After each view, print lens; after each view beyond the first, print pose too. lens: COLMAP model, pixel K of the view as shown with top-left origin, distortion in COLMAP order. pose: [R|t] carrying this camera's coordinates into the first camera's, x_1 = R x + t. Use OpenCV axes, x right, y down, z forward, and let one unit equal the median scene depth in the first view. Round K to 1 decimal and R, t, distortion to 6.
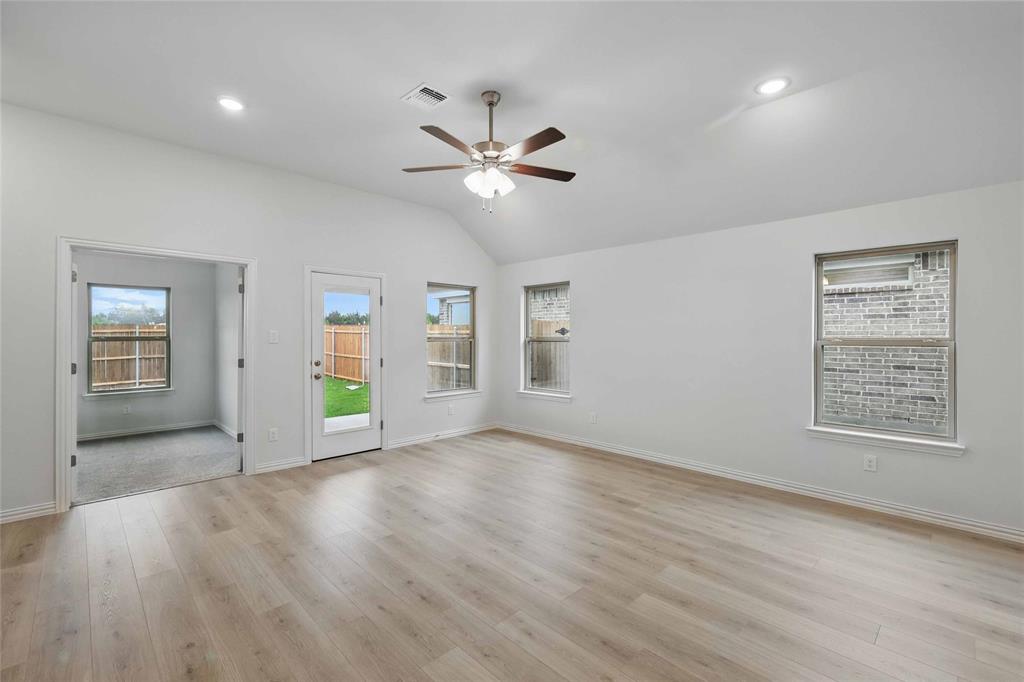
lens RADIAL K [[448.7, 0, 514.1], [0, 448.7, 338.2], [0, 0, 1]] dist [0.002911, -0.000097]
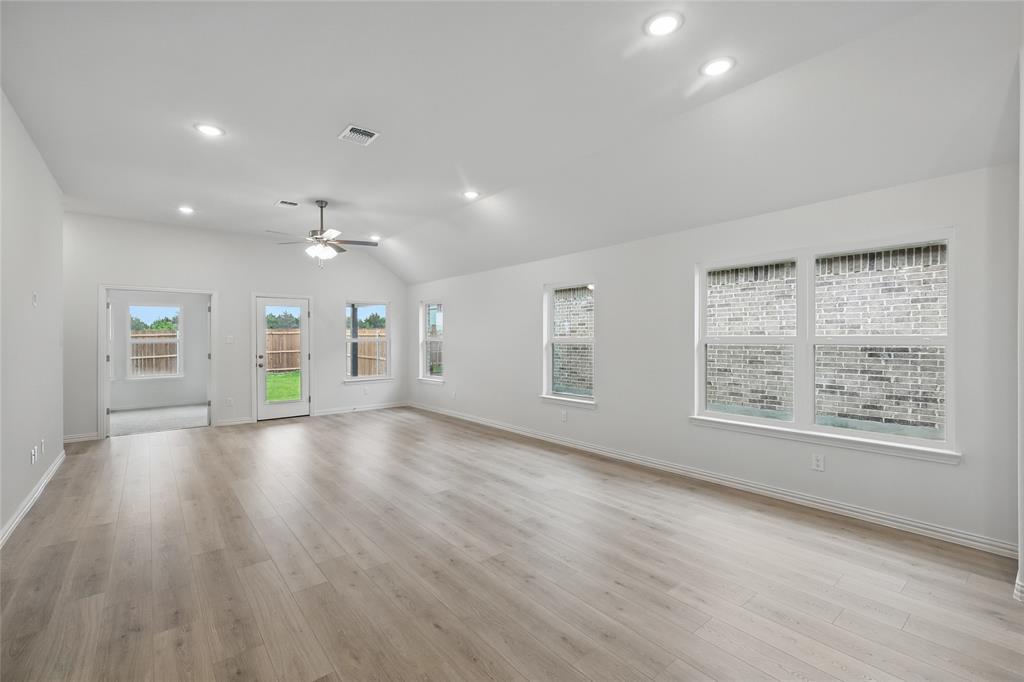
lens RADIAL K [[448.7, 0, 514.1], [0, 448.7, 338.2], [0, 0, 1]] dist [0.002911, -0.000097]
pose [[0.996061, -0.005946, -0.088474, 0.565636], [0.005664, 0.999978, -0.003443, 0.003353], [0.088492, 0.002928, 0.996073, -0.454798]]
